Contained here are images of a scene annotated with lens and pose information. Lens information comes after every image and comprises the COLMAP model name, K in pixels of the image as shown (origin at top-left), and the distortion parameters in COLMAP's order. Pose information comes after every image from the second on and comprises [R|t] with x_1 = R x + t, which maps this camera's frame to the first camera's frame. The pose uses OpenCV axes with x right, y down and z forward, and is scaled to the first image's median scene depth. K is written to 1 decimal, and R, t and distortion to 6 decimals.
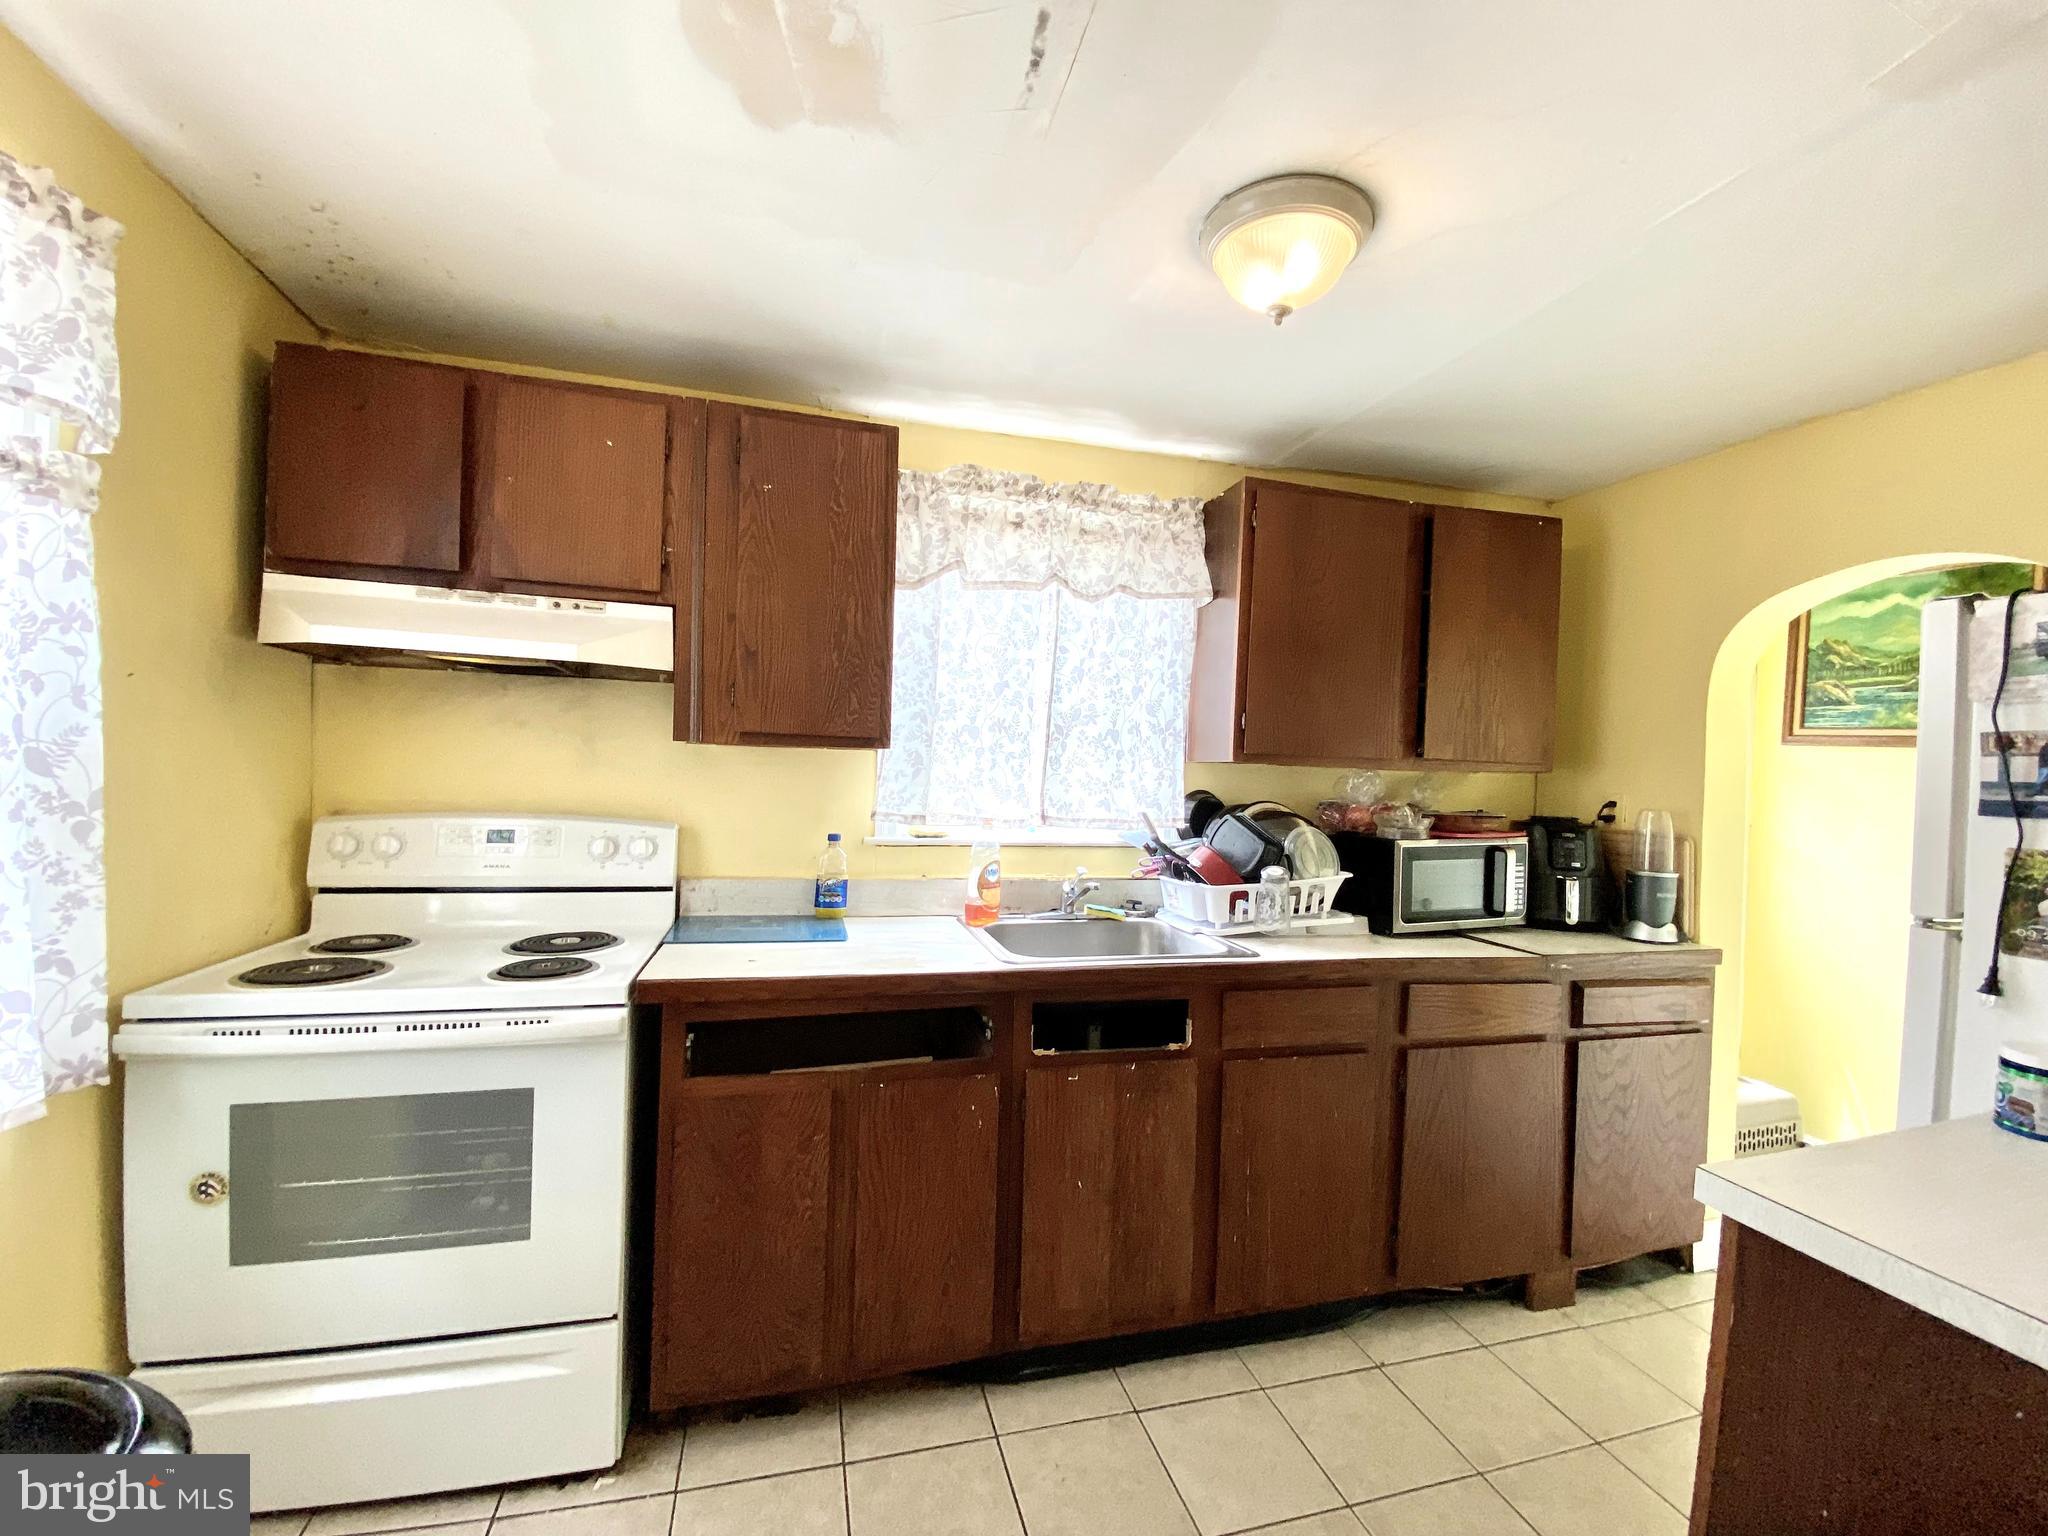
lens RADIAL K [[834.3, 0, 1029.5], [0, 834.3, 778.9], [0, 0, 1]] dist [0.029022, -0.026059]
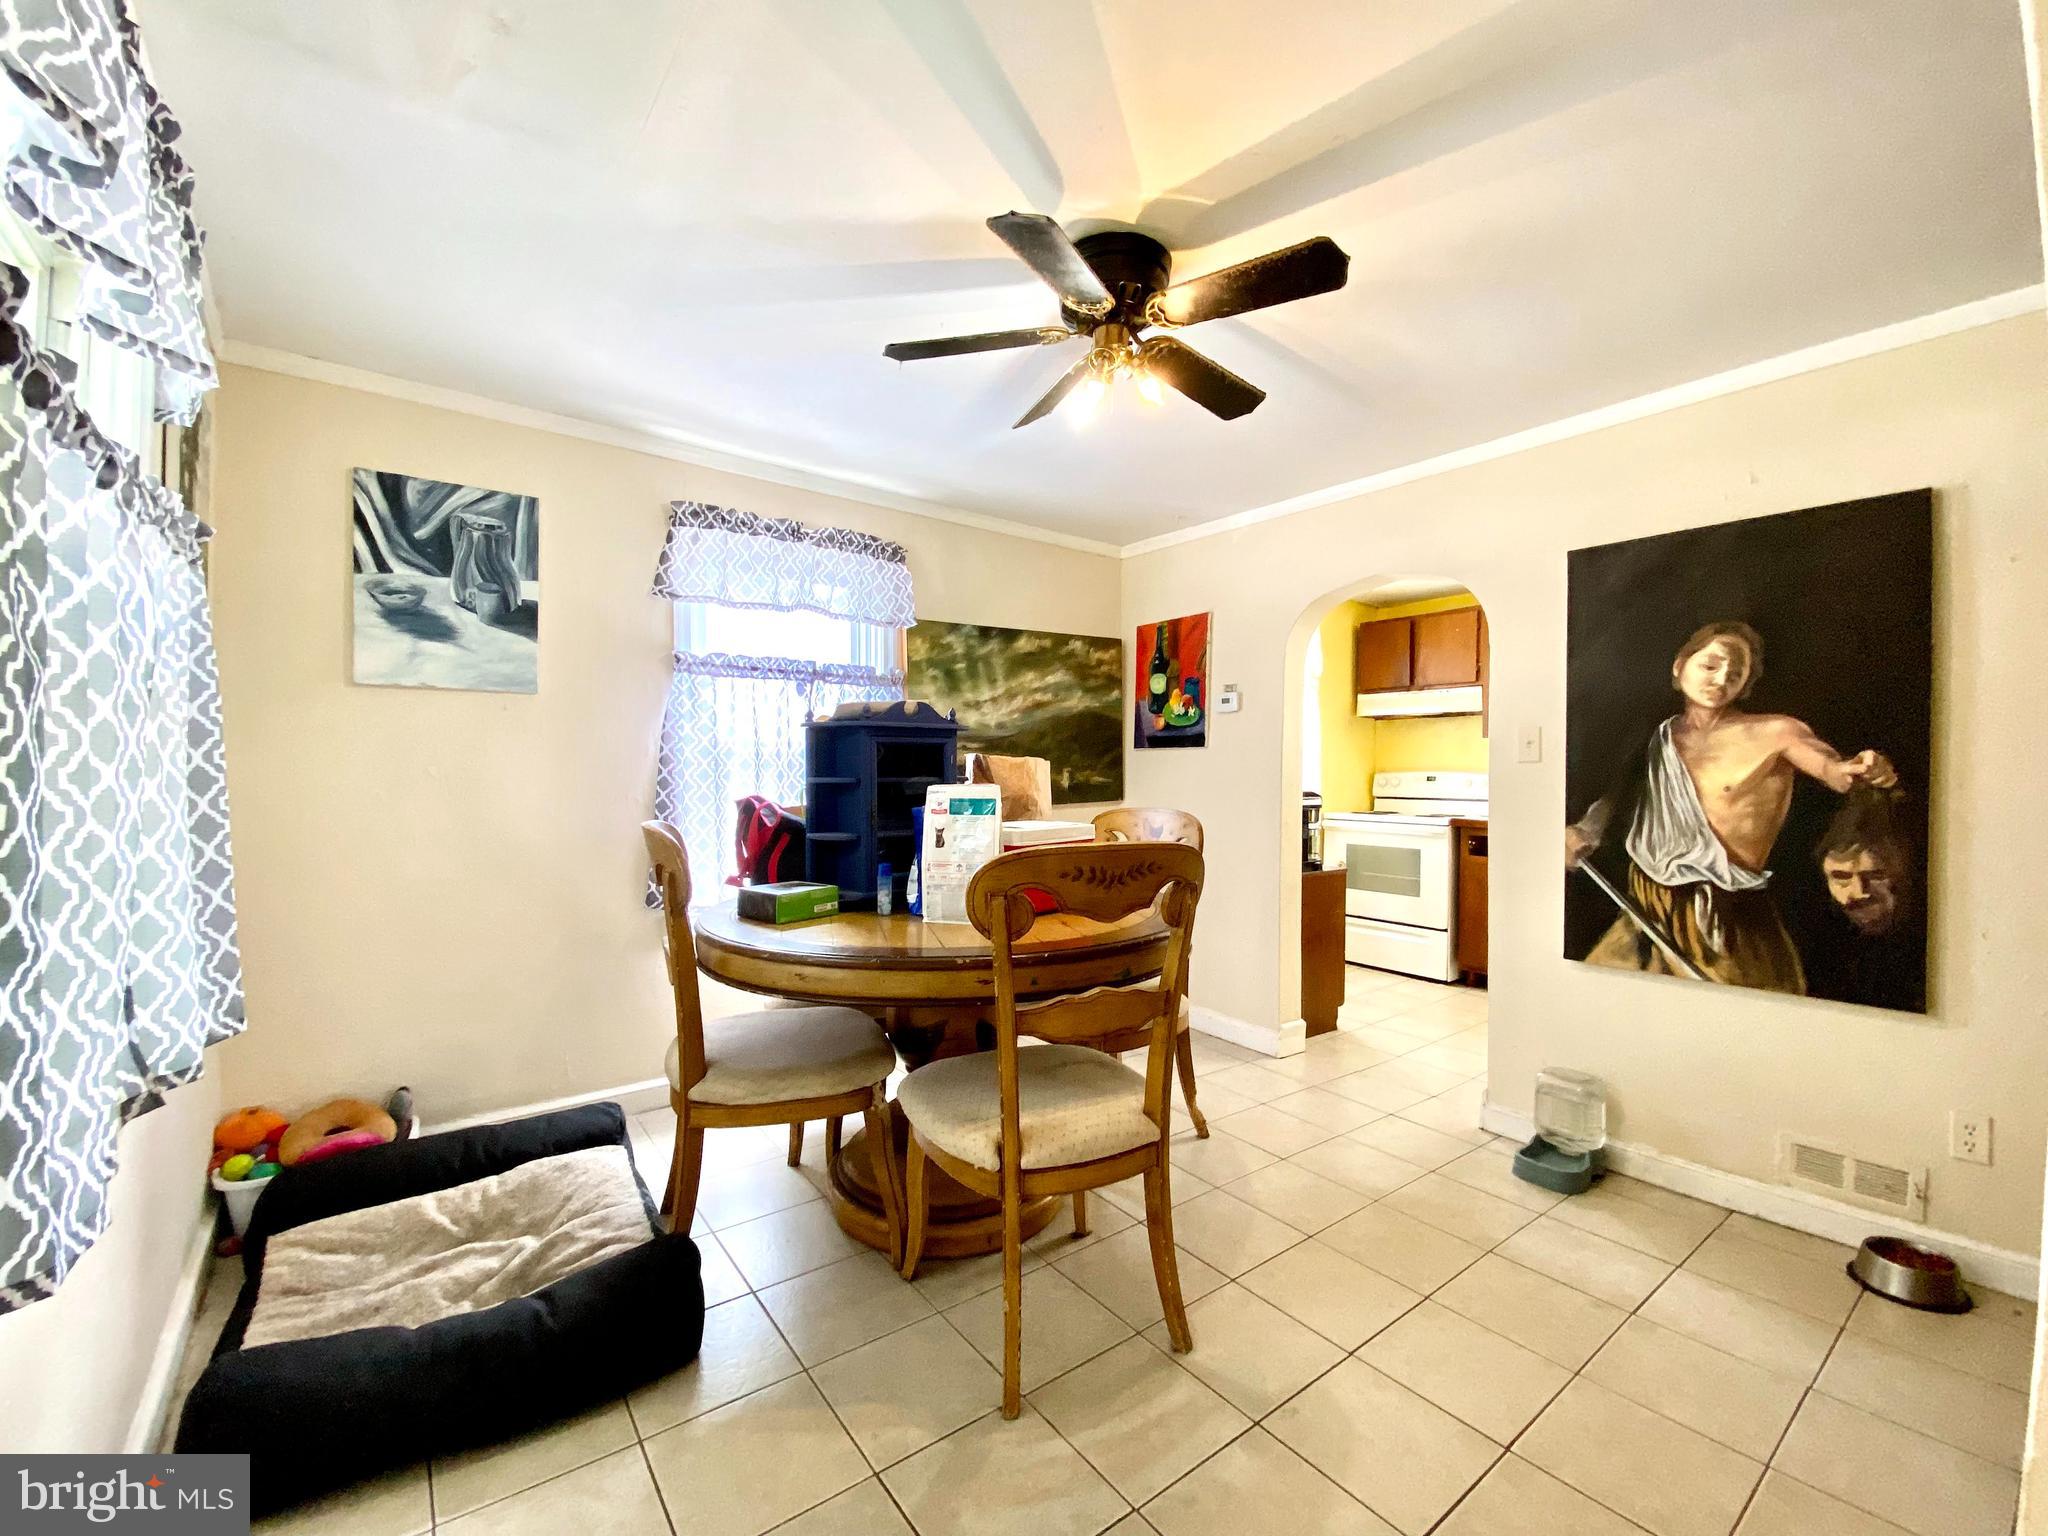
lens RADIAL K [[834.3, 0, 1029.5], [0, 834.3, 778.9], [0, 0, 1]] dist [0.029022, -0.026059]
pose [[0.376502, -0.027348, -0.926012, 1.210804], [-0.011682, 0.999345, -0.034263, 0.155345], [0.926342, 0.023718, 0.375936, -1.053616]]
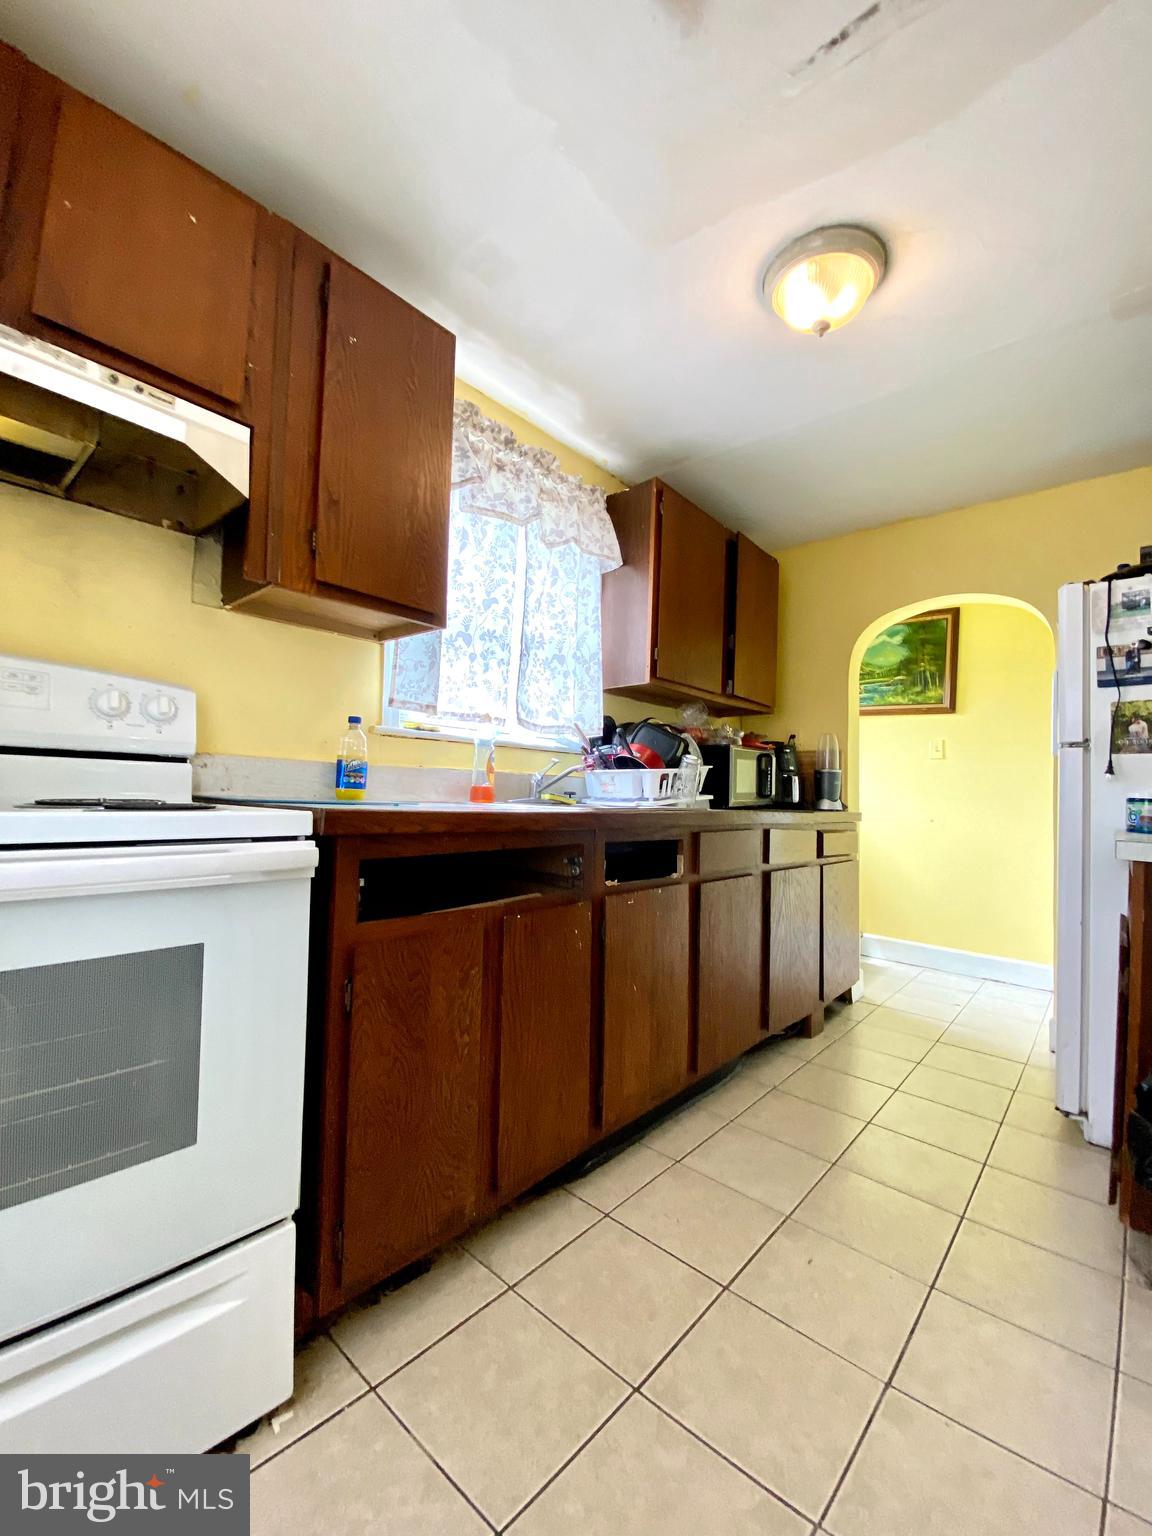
lens RADIAL K [[625.7, 0, 582.9], [0, 625.7, 771.5], [0, 0, 1]] dist [0.029022, -0.026059]
pose [[0.843137, 0.005187, 0.537673, -0.415653], [0.007533, 0.999741, -0.021458, 0.152620], [-0.537645, 0.022142, 0.842880, 0.213836]]
